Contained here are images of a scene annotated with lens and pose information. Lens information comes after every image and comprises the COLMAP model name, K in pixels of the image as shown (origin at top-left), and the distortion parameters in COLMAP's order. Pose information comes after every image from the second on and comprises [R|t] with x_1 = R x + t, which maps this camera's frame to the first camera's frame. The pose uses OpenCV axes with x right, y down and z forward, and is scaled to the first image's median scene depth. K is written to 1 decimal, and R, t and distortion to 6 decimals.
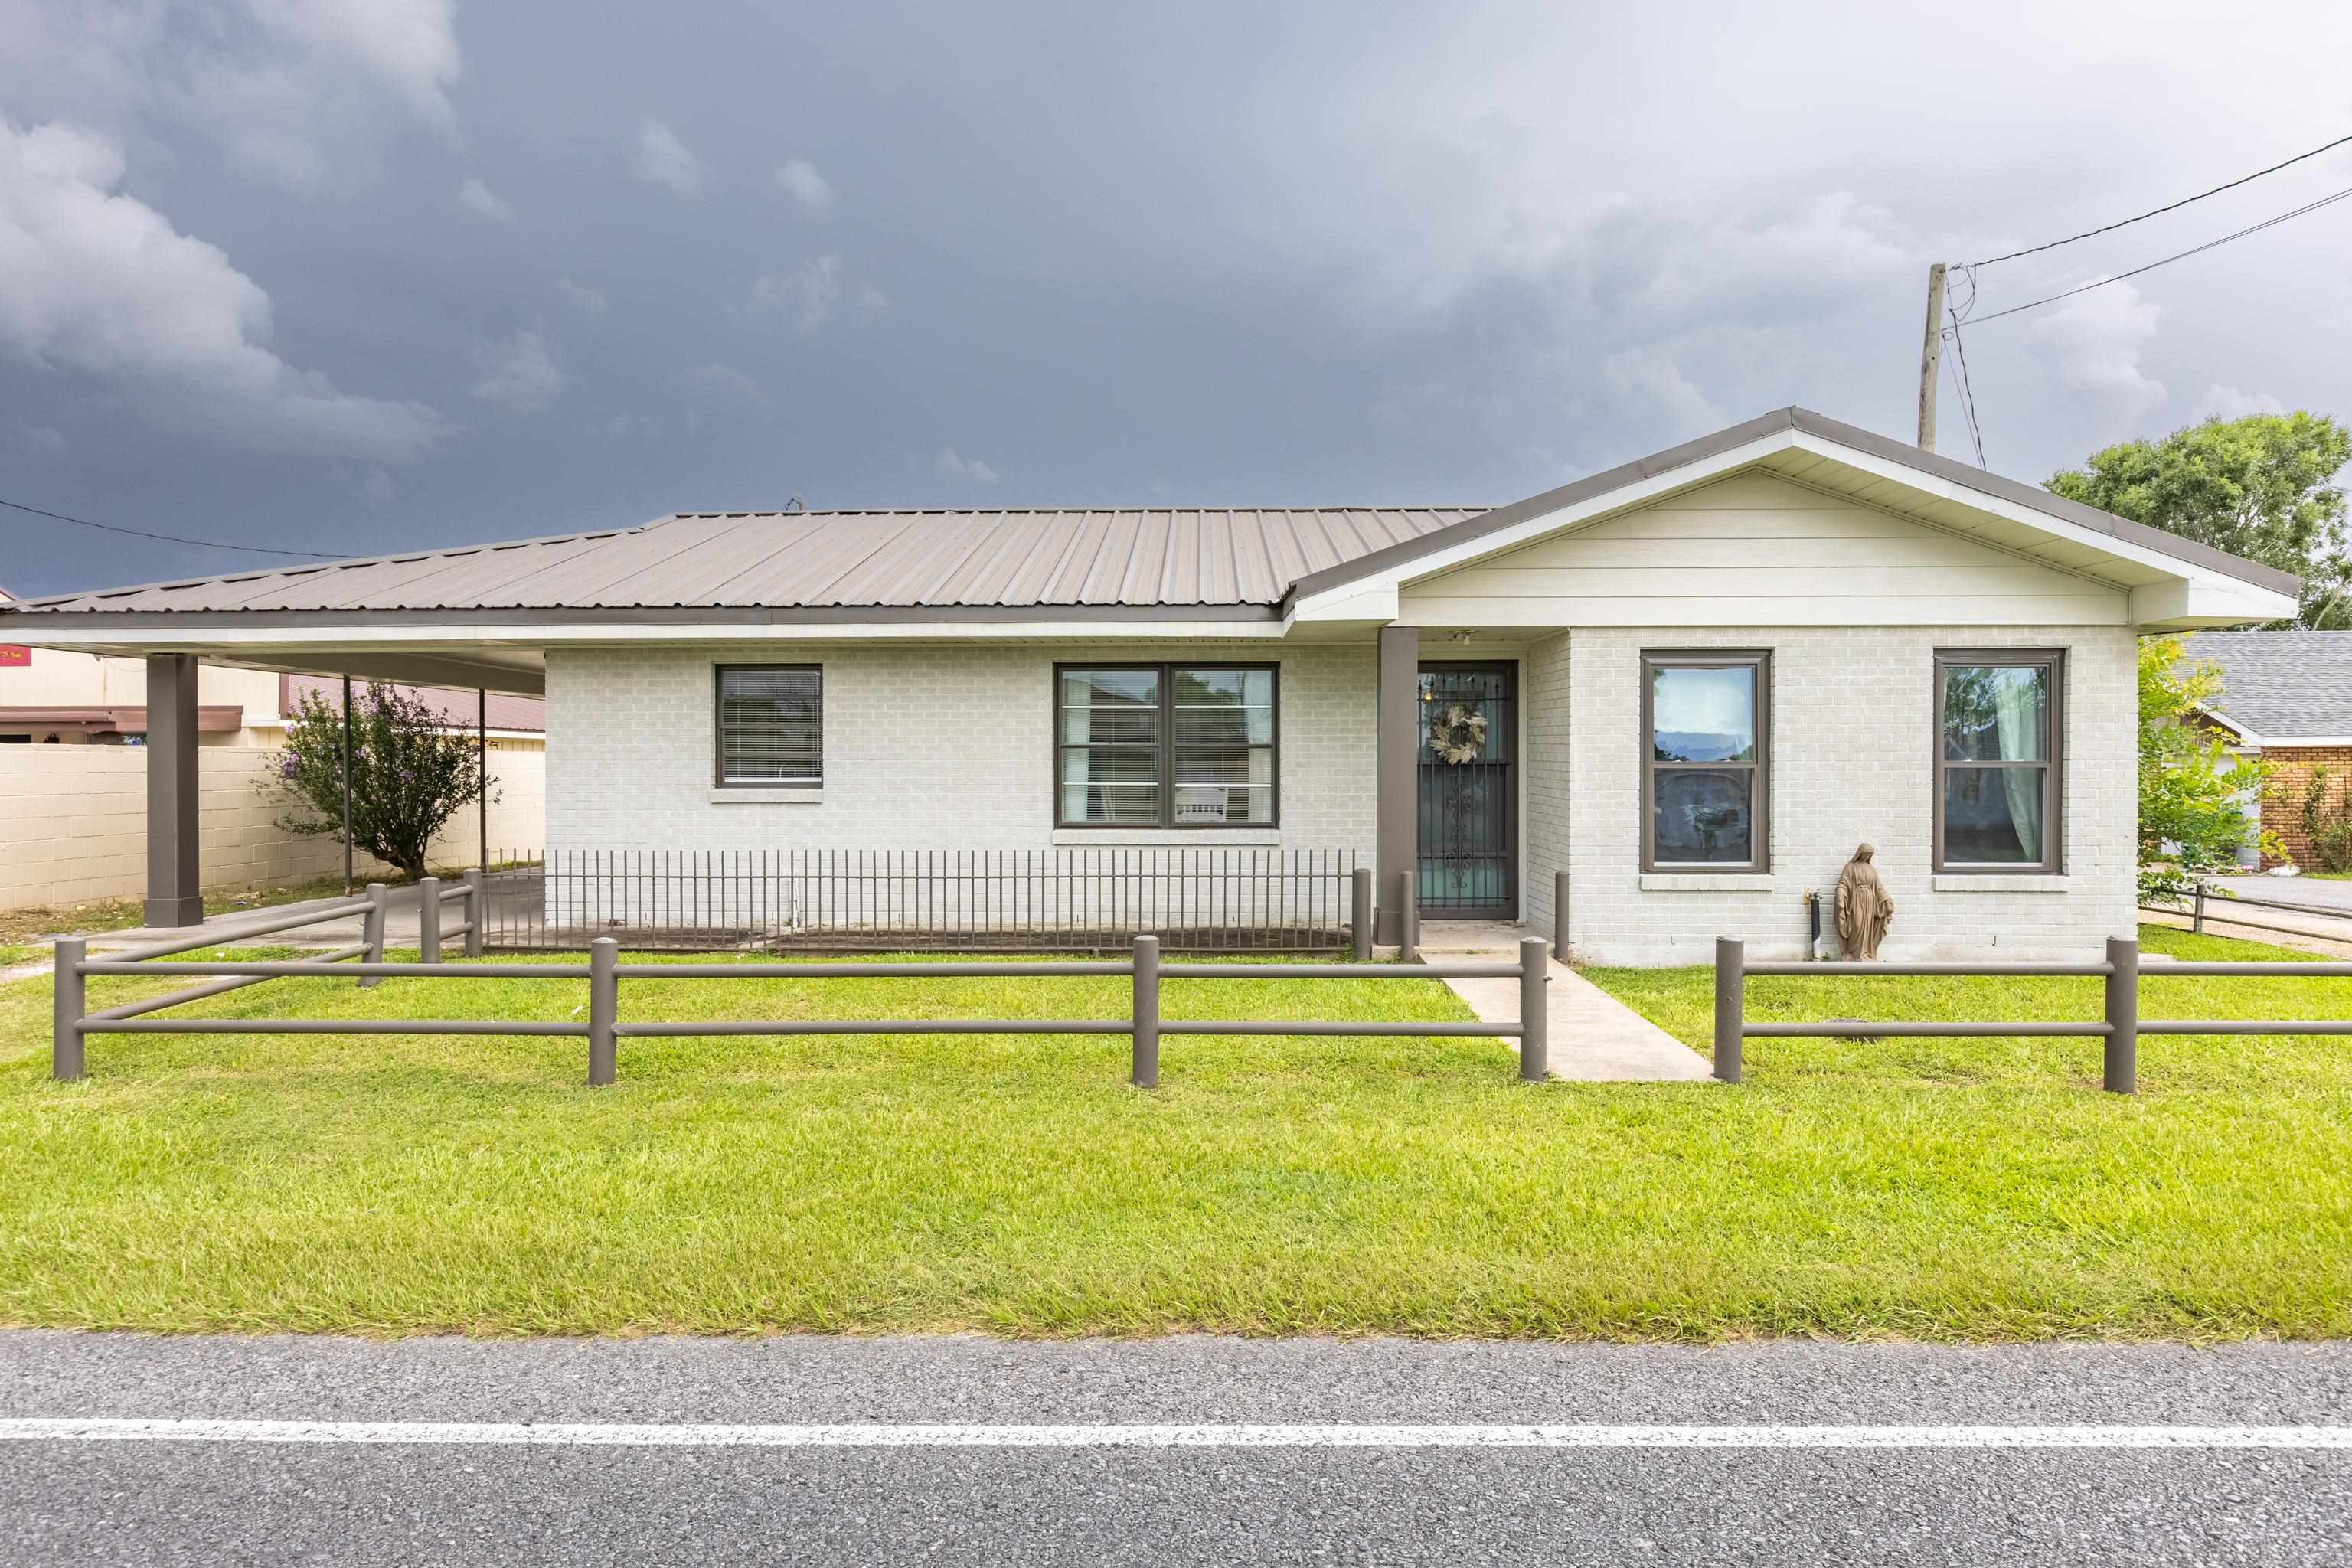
lens RADIAL K [[1434.8, 0, 1172.7], [0, 1434.8, 783.9], [0, 0, 1]] dist [0.005937, 0.000381]
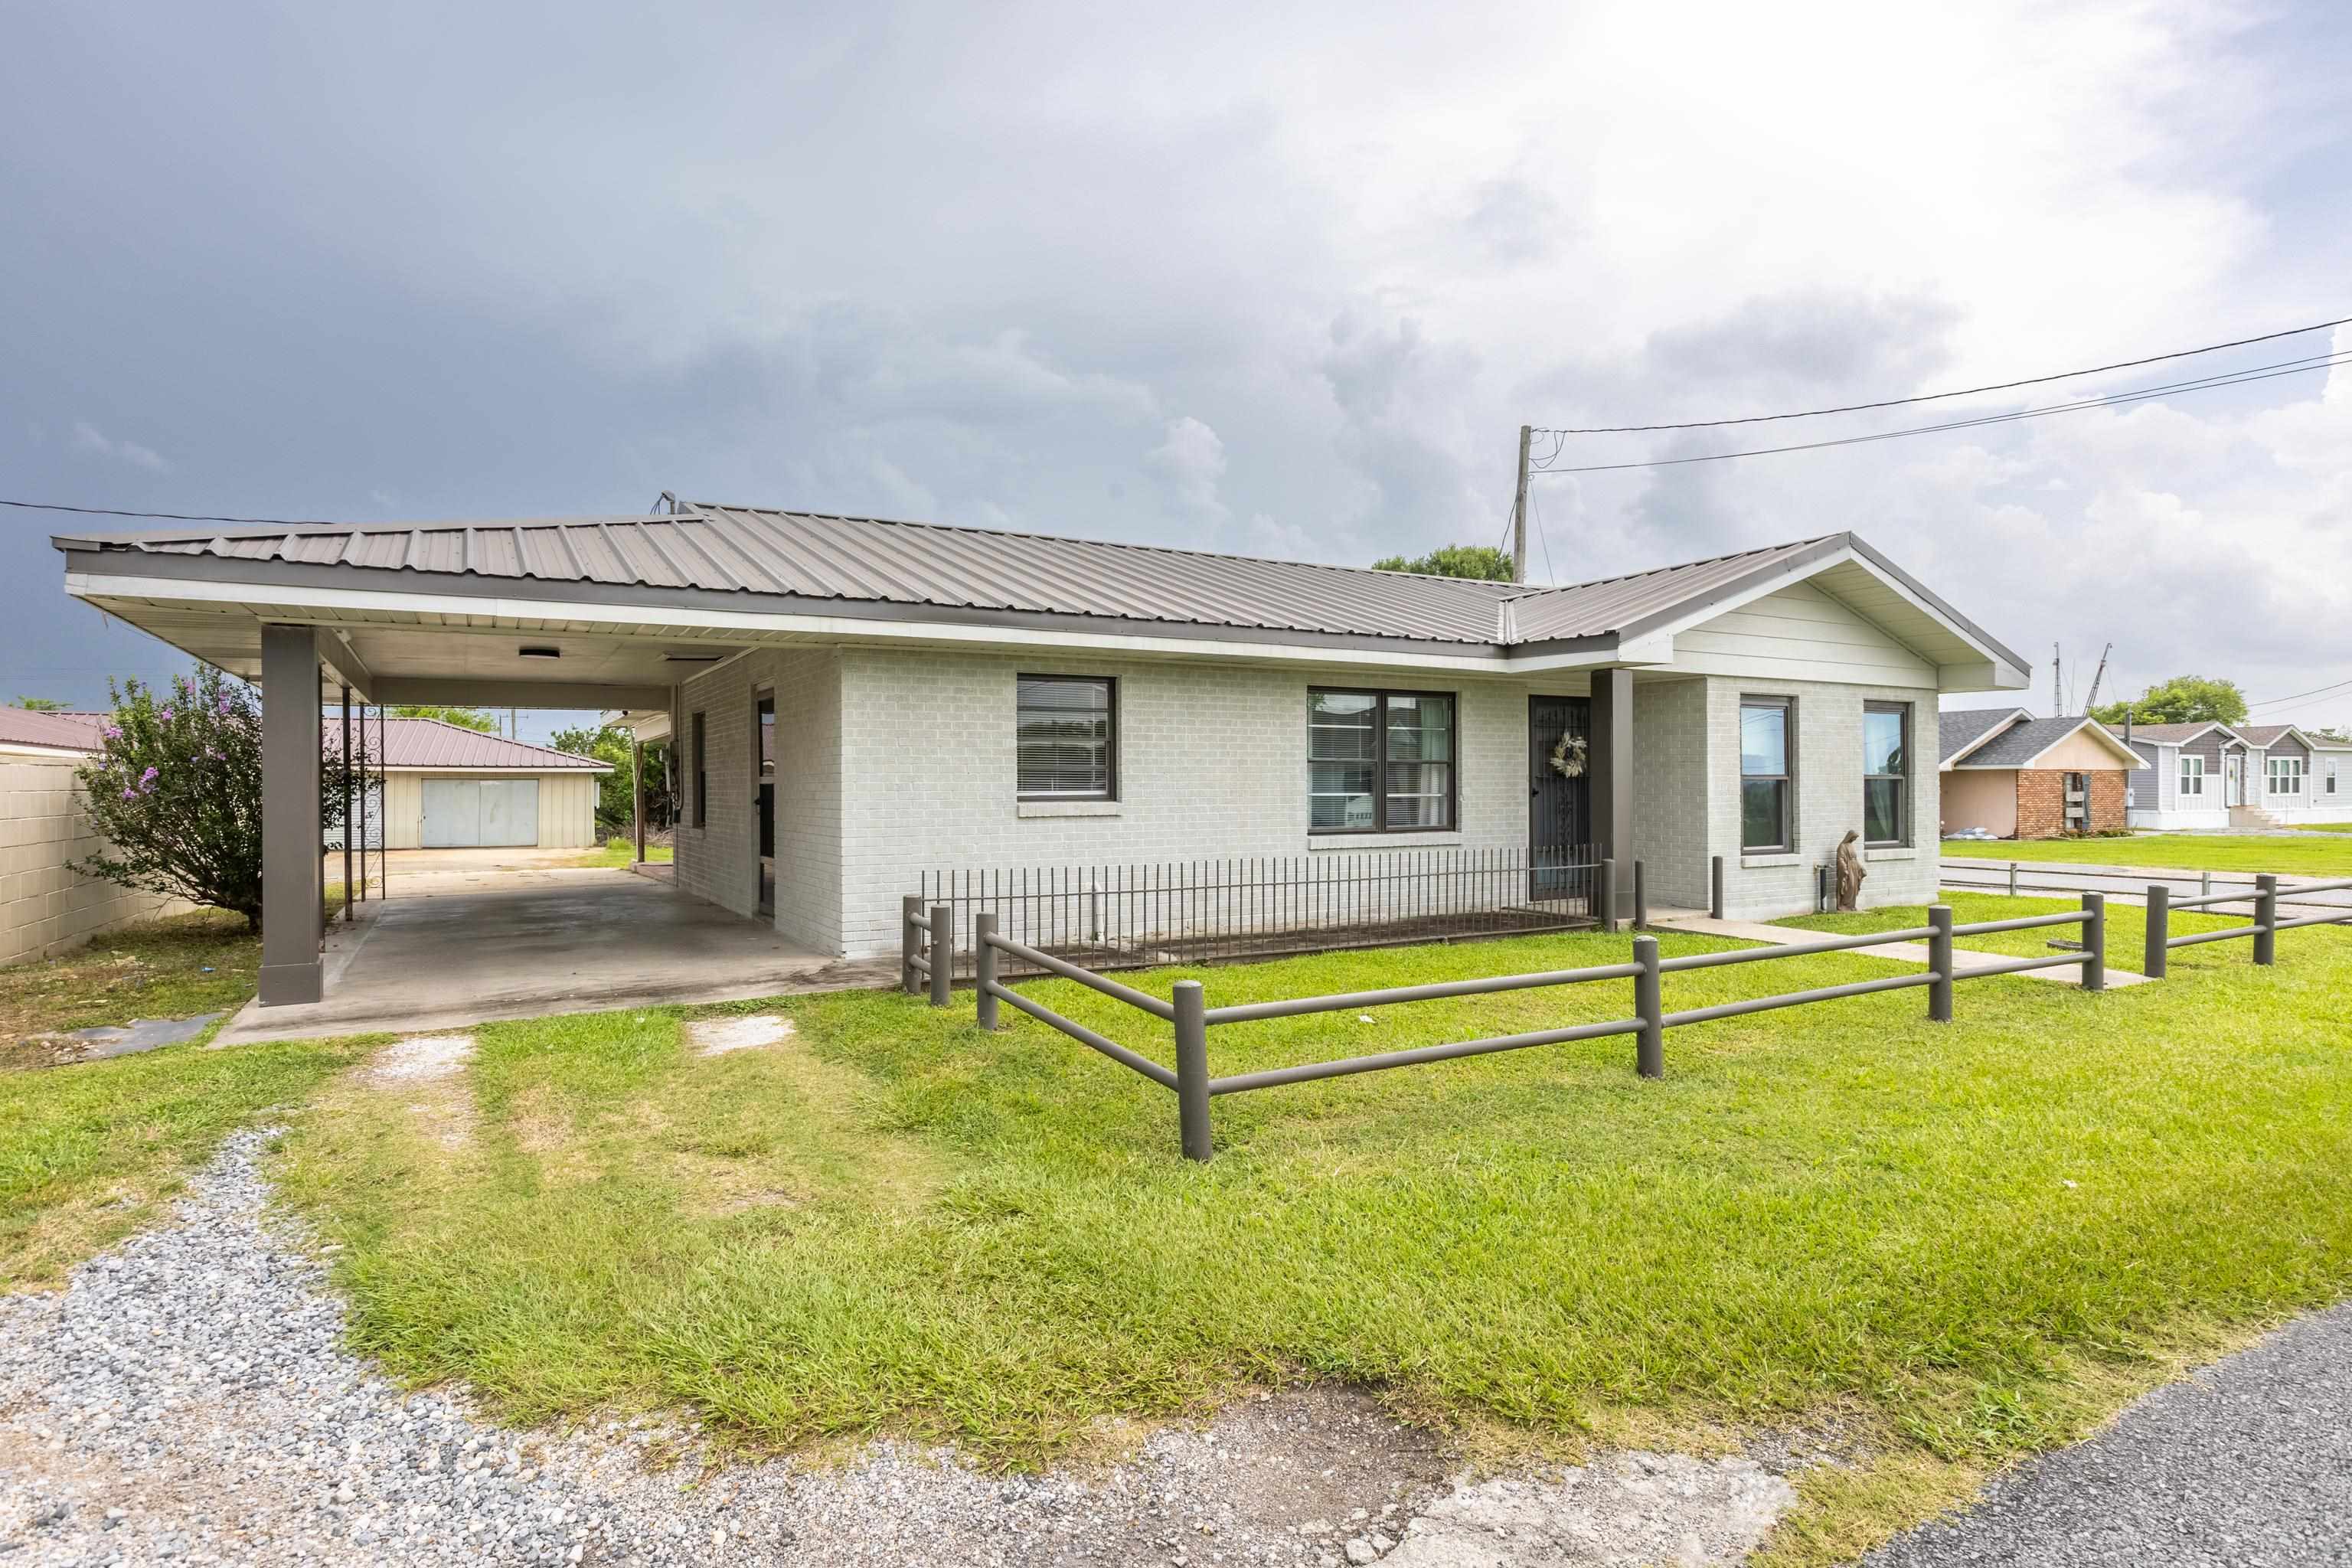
lens RADIAL K [[1258.2, 0, 1179.9], [0, 1258.2, 778.1], [0, 0, 1]] dist [0.006523, 0.000484]
pose [[0.844178, -0.000077, 0.536063, -0.682797], [0.010198, 0.999821, -0.015916, 0.001373], [-0.535966, 0.018902, 0.844028, 0.235078]]
